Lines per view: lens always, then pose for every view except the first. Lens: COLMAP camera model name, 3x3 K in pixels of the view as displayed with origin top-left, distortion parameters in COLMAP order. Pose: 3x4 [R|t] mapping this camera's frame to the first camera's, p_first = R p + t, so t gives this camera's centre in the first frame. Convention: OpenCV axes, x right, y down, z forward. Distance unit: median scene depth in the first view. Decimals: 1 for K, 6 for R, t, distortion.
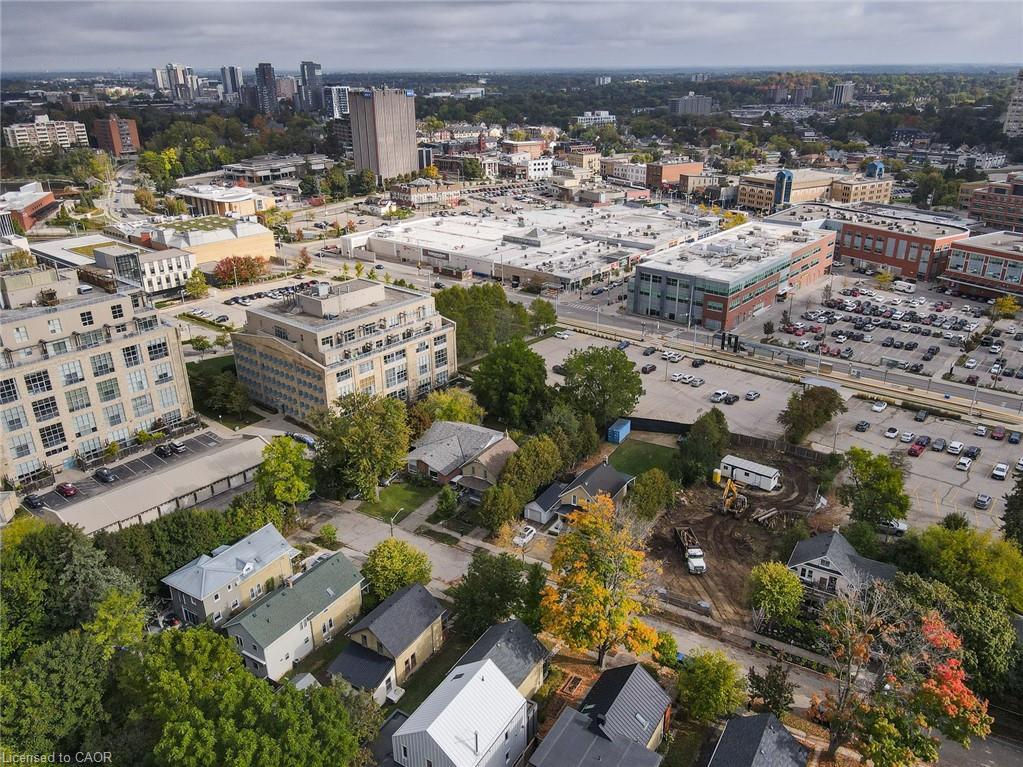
lens RADIAL K [[746.1, 0, 510.0], [0, 746.1, 386.3], [0, 0, 1]] dist [-0.005309, 0.024554]
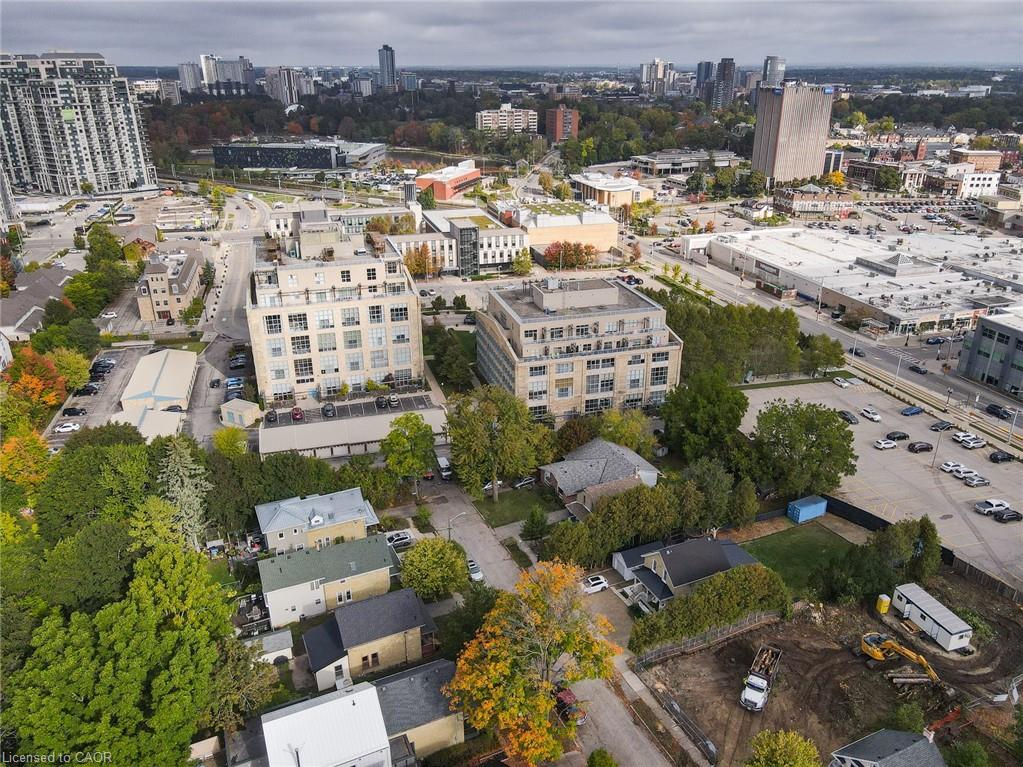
lens RADIAL K [[746.1, 0, 504.6], [0, 746.1, 380.1], [0, 0, 1]] dist [-0.005309, 0.024554]
pose [[0.833998, 0.219232, -0.506344, 0.178908], [-0.219902, 0.973713, 0.059387, -0.037503], [0.506053, 0.061818, 0.860284, 0.087075]]
